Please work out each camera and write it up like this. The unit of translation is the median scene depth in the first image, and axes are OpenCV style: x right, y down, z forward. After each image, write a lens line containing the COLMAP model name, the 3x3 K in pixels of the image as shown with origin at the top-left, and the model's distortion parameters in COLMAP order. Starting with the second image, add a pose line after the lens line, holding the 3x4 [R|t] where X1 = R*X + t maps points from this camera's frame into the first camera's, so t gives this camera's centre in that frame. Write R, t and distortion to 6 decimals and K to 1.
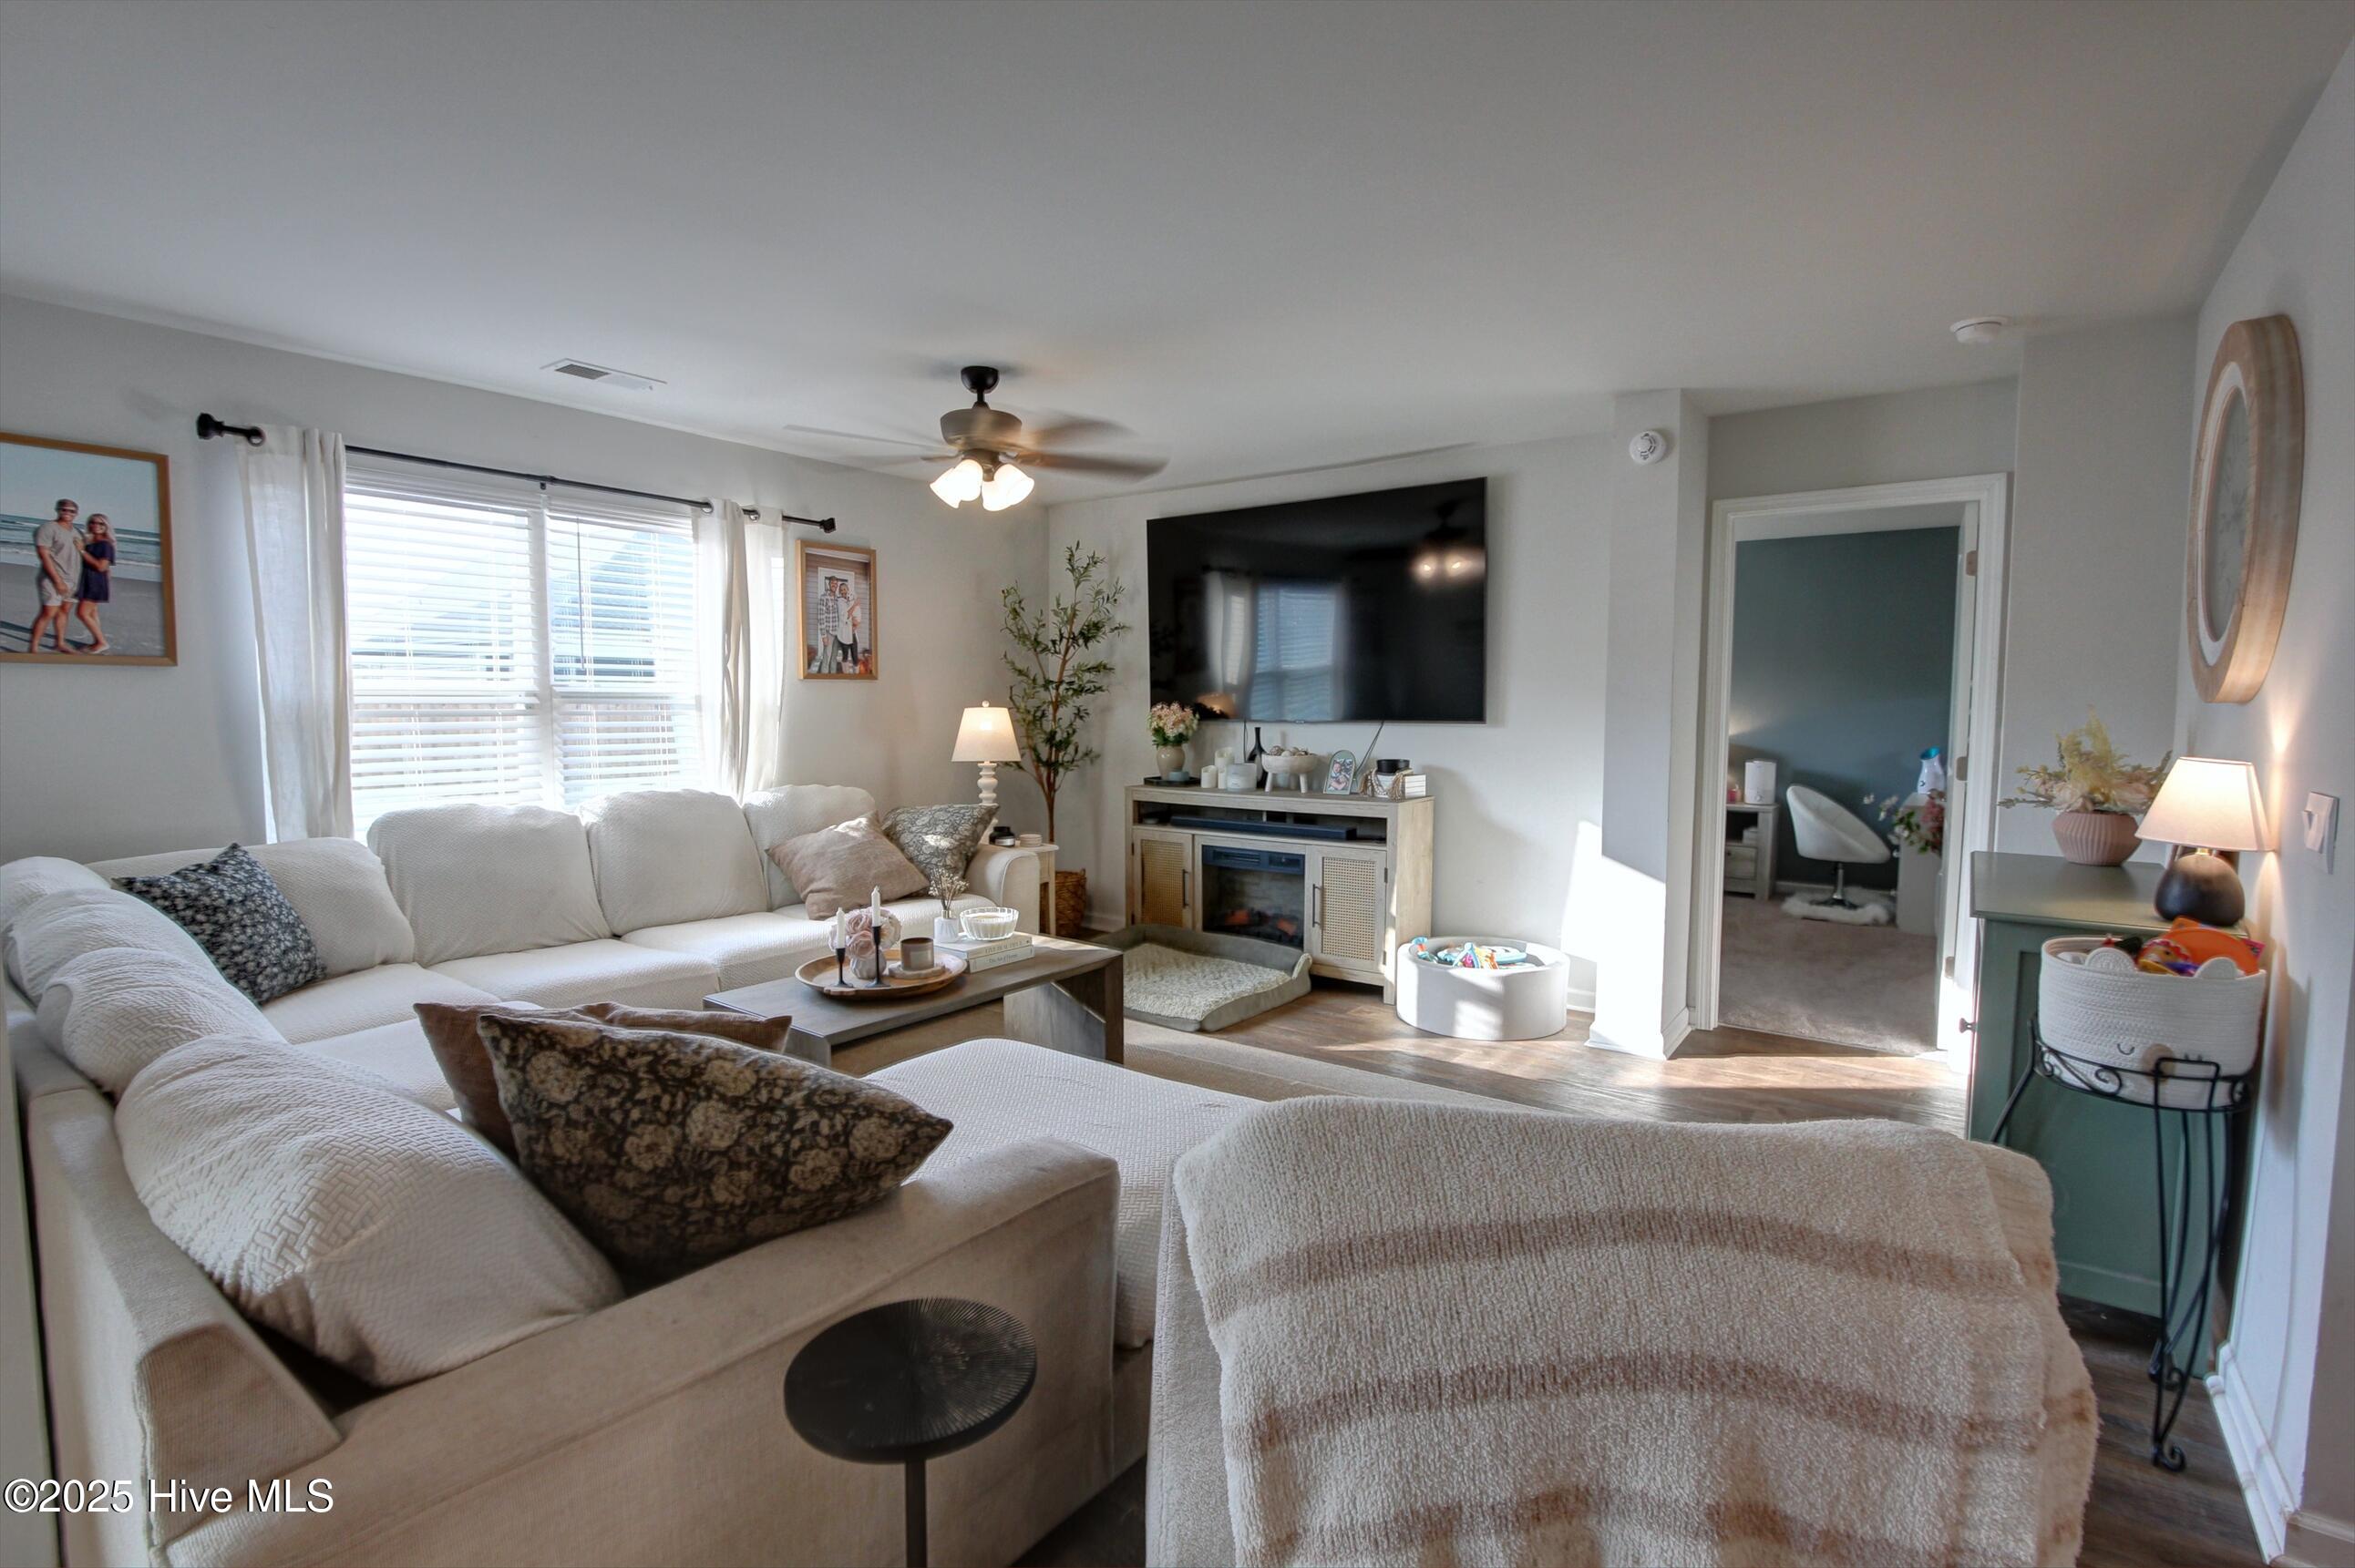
lens RADIAL K [[1090.9, 0, 1177.5], [0, 1090.9, 784.0], [0, 0, 1]] dist [-0.048609, 0.019230]
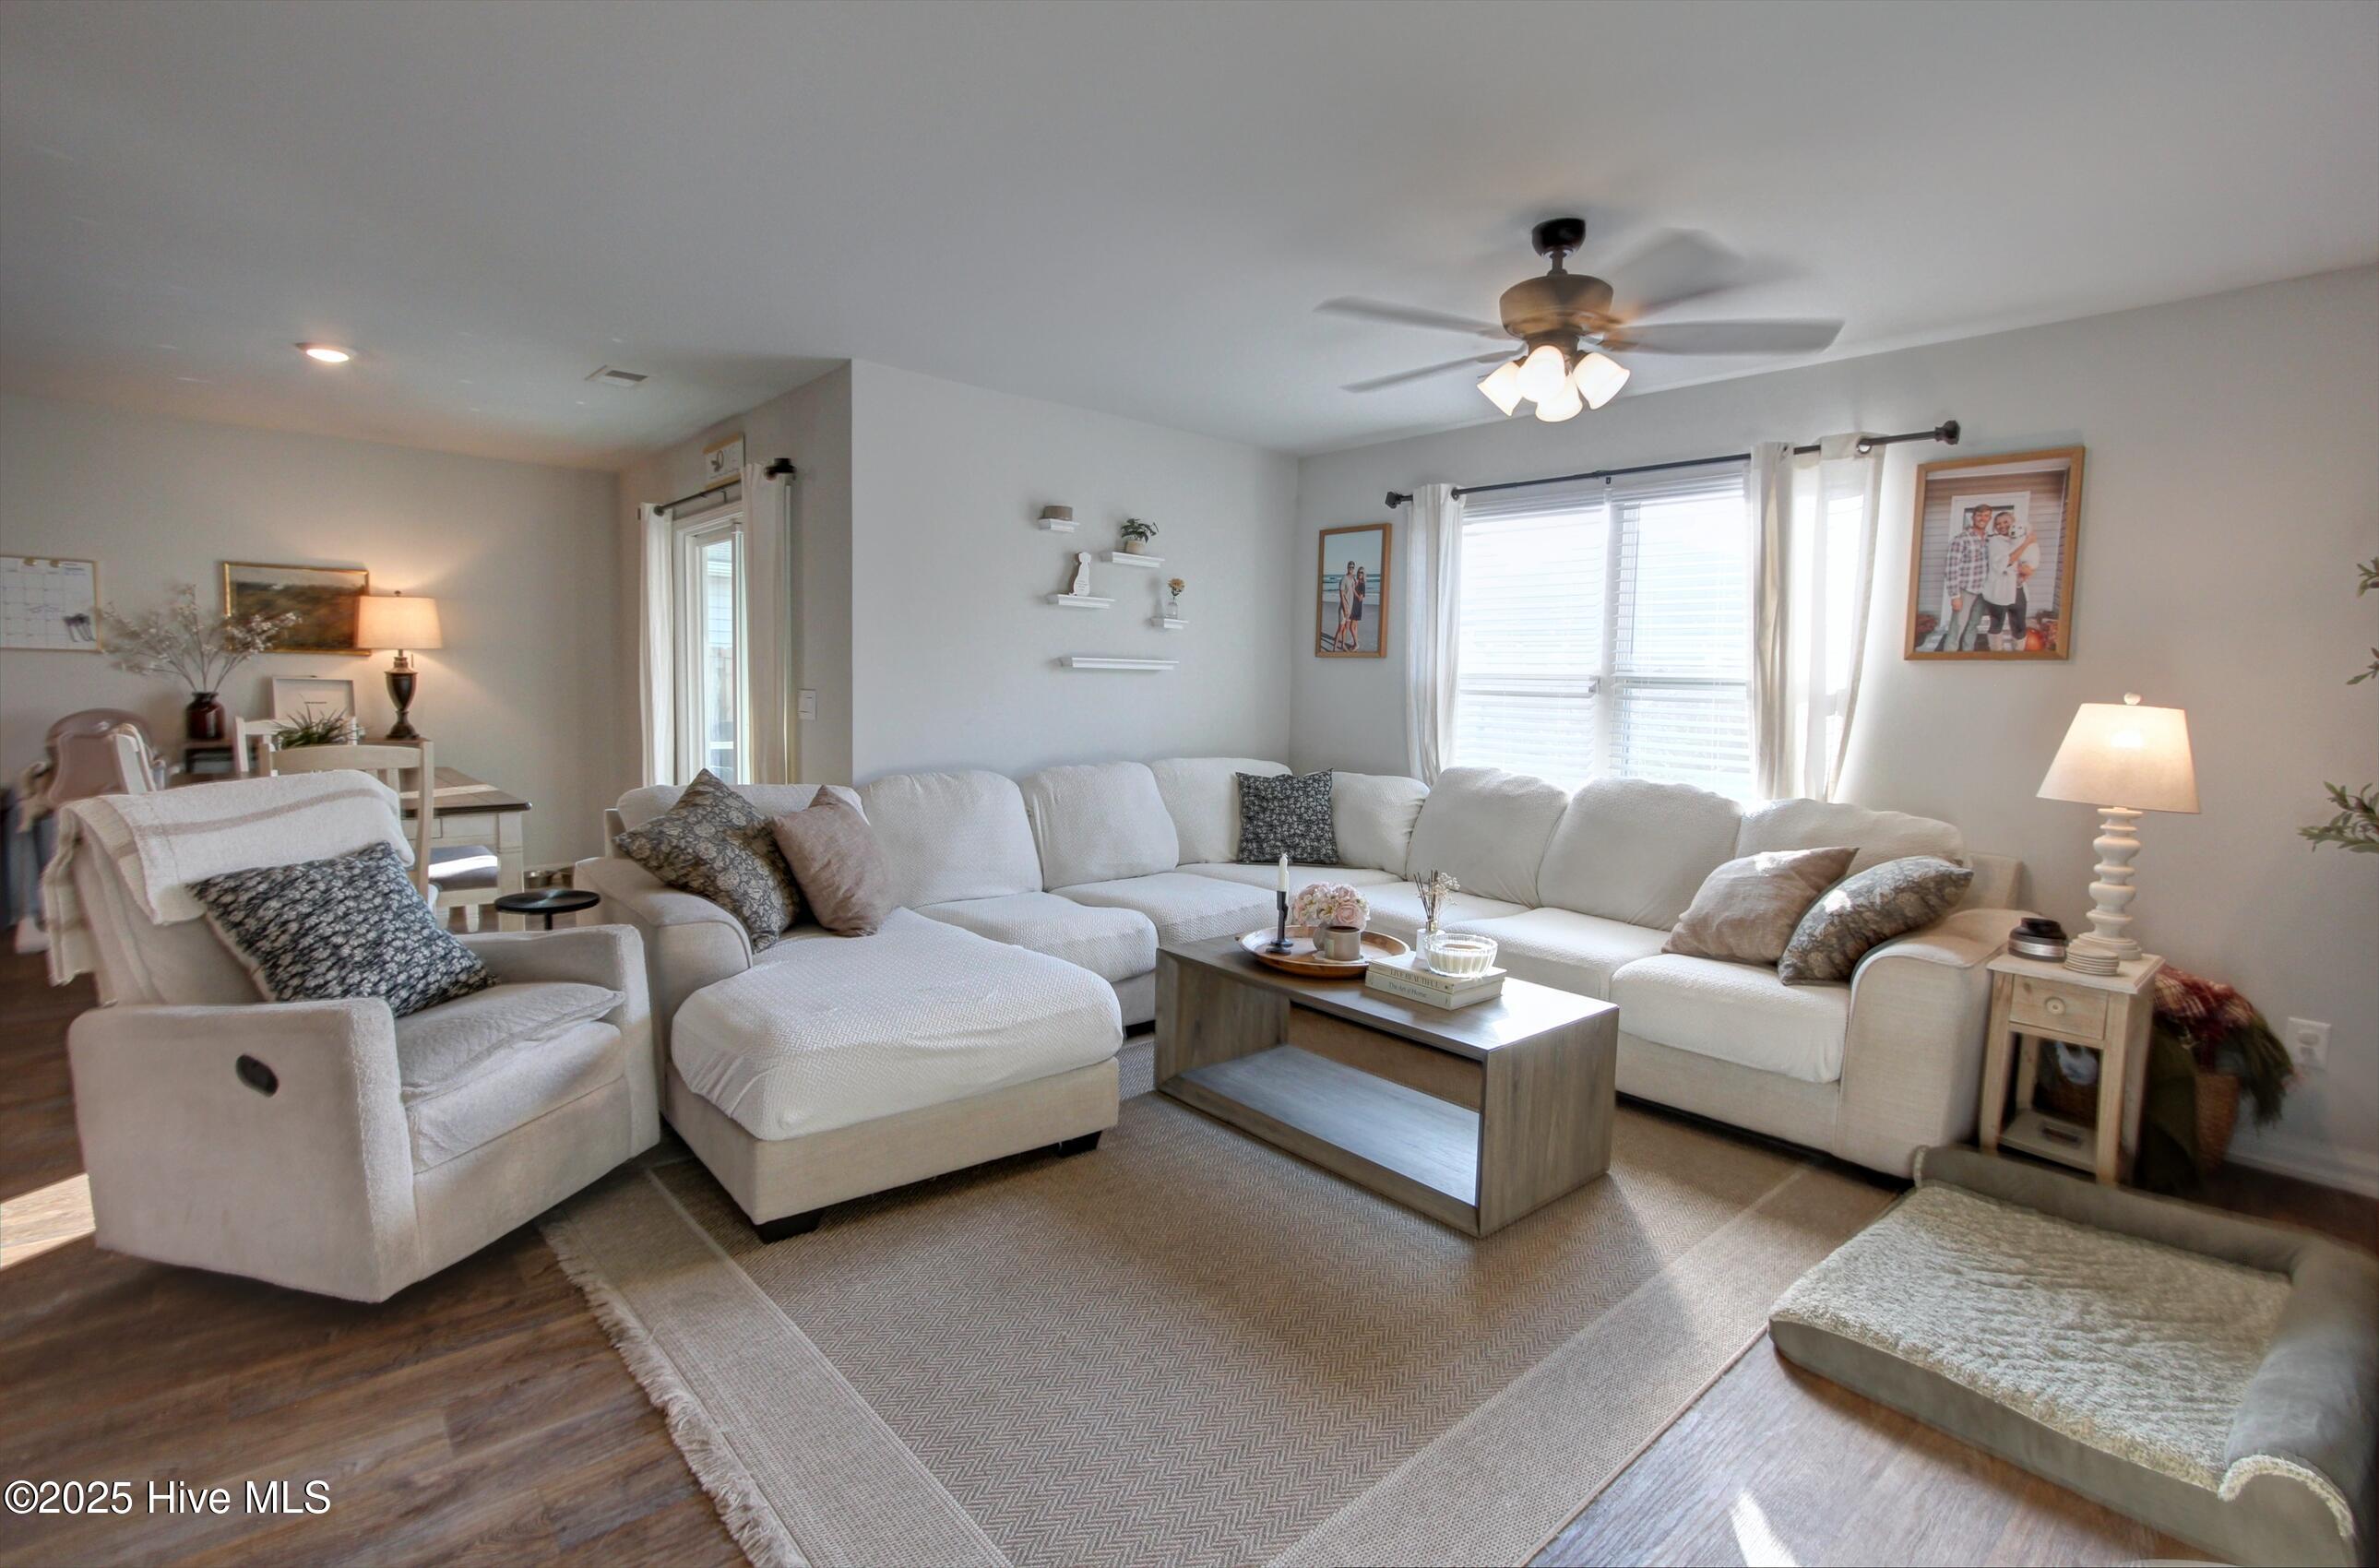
lens RADIAL K [[1108.5, 0, 1193.3], [0, 1108.5, 757.1], [0, 0, 1]] dist [-0.017540, -0.000132]
pose [[-0.213096, 0.053114, -0.975587, 0.455479], [-0.104680, 0.991532, 0.076847, -0.039803], [0.971407, 0.118500, -0.205731, 0.693331]]
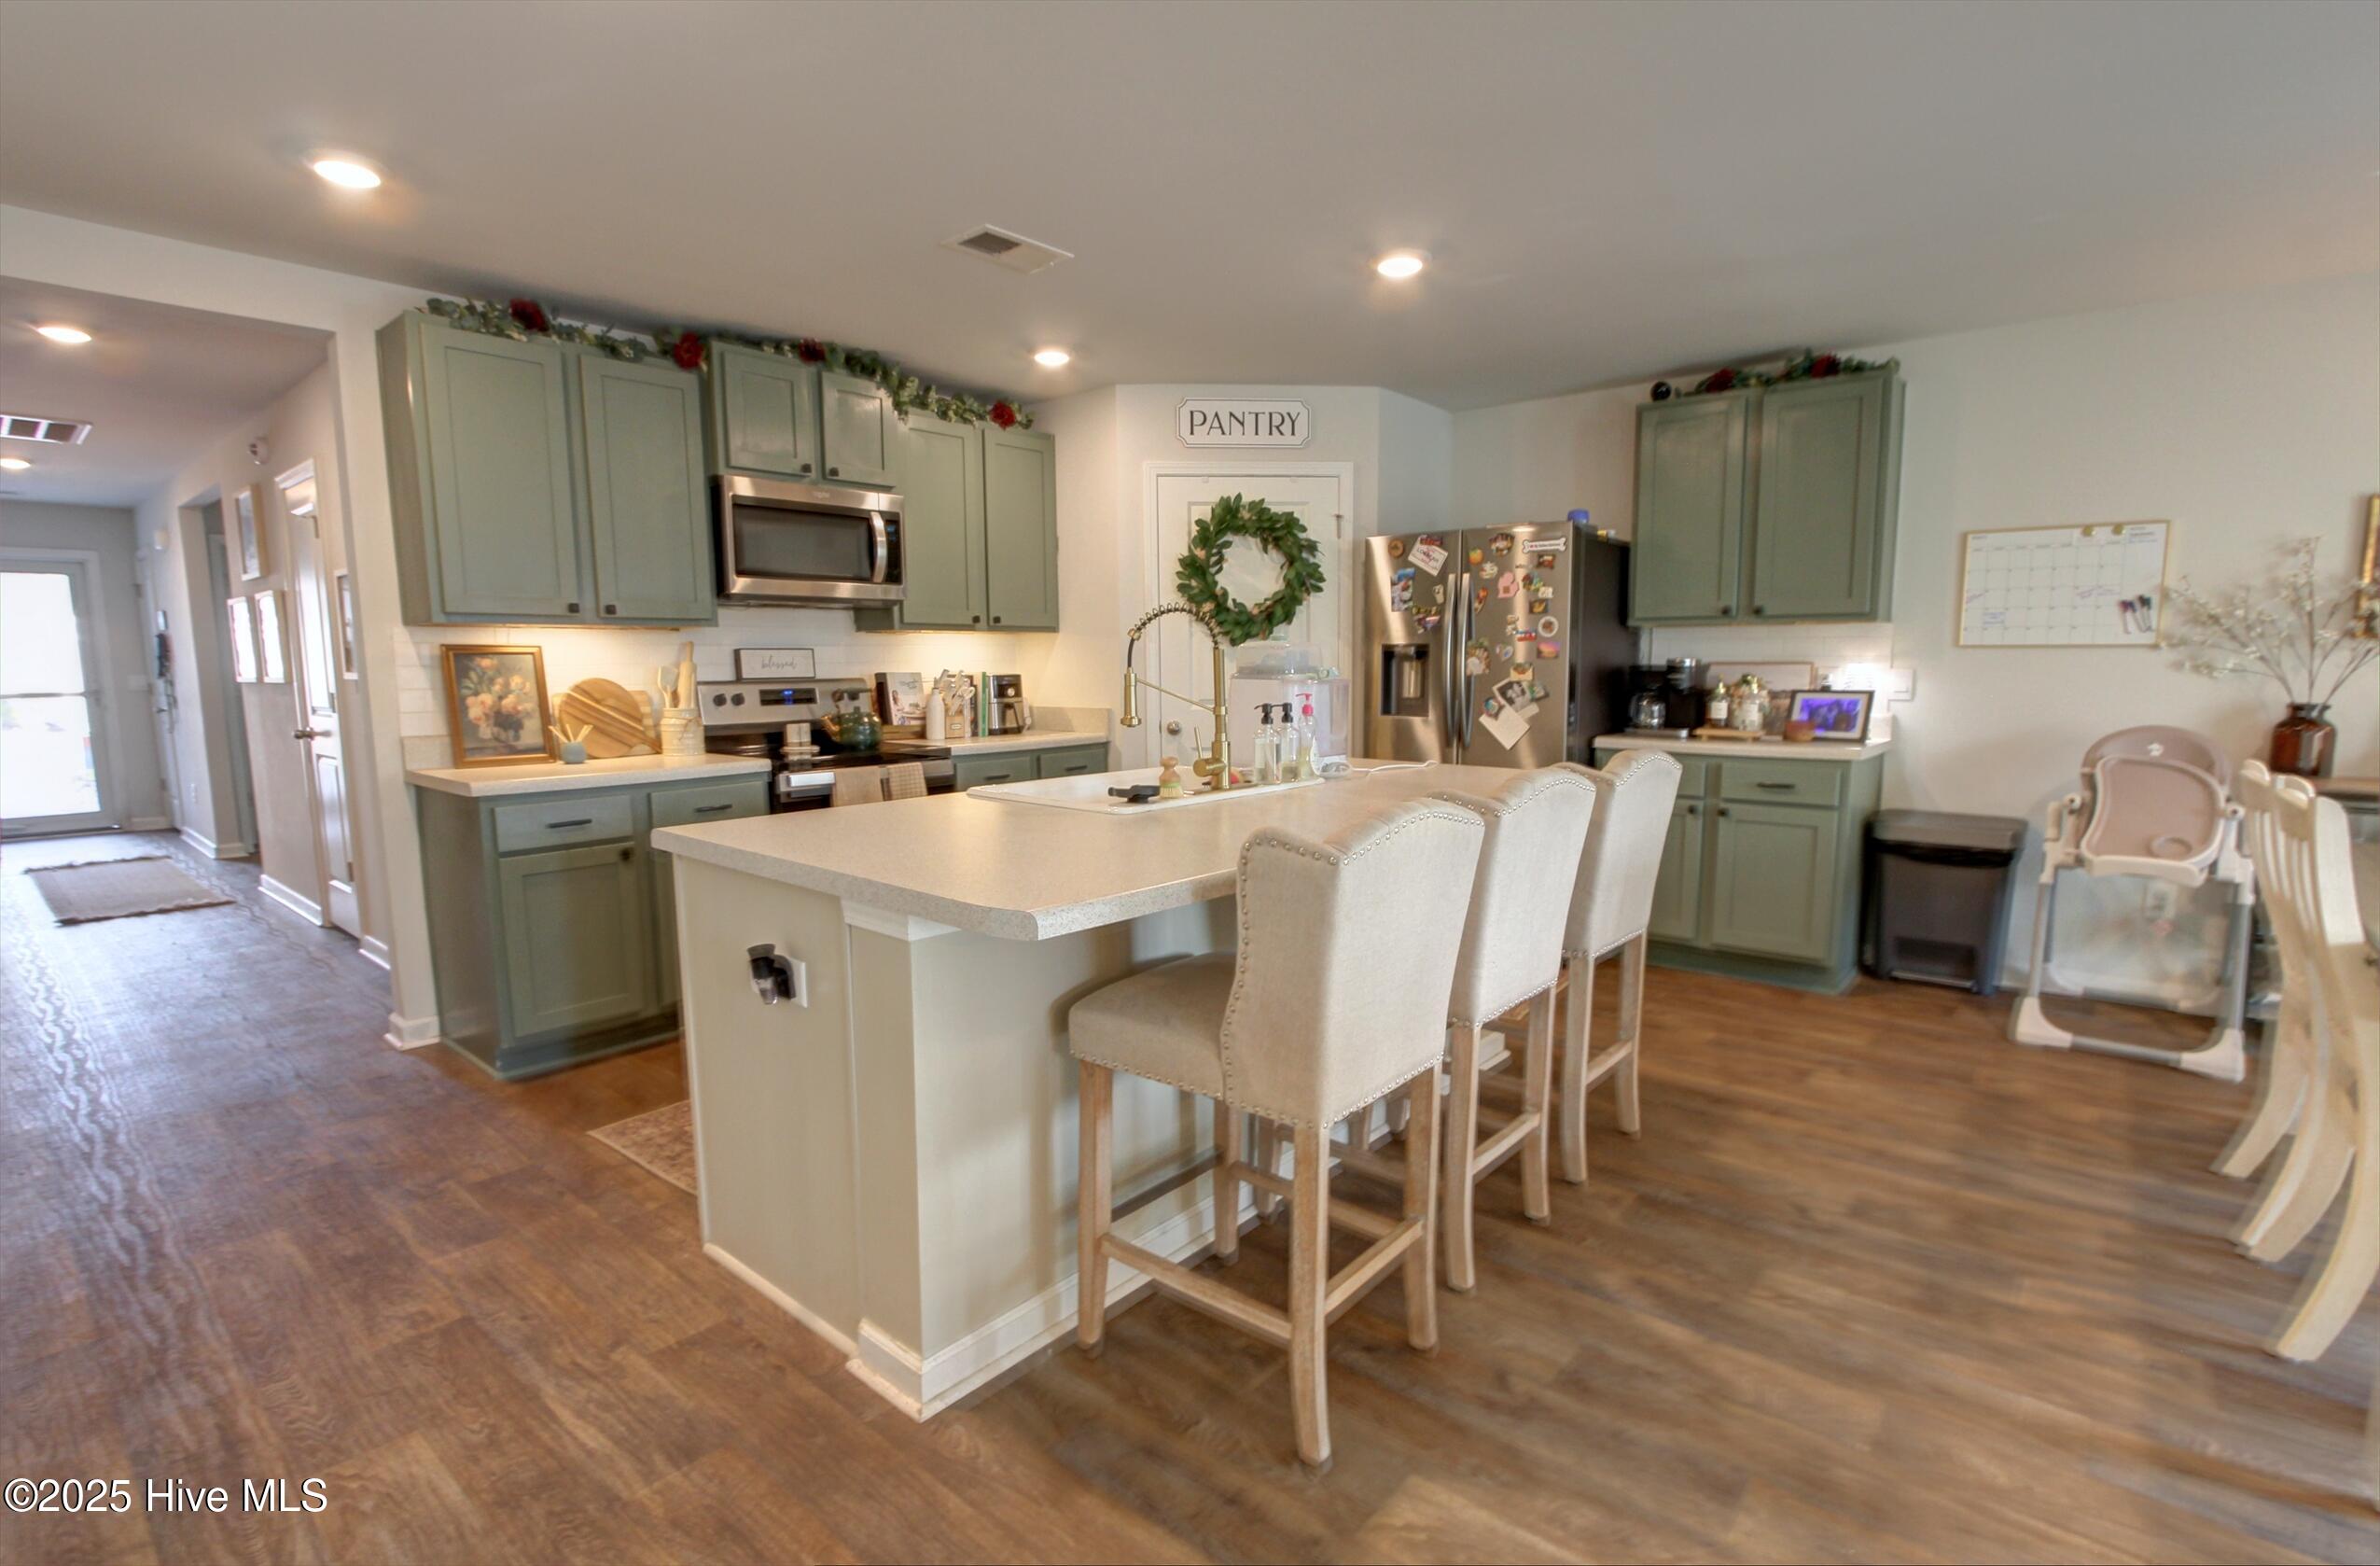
lens RADIAL K [[1111.2, 0, 1188.0], [0, 1111.2, 813.1], [0, 0, 1]] dist [-0.002119, -0.000268]
pose [[-0.998556, -0.009421, 0.052892, 0.295043], [0.002315, 0.976045, 0.217557, -0.007167], [-0.053675, 0.217365, -0.974614, 0.275473]]
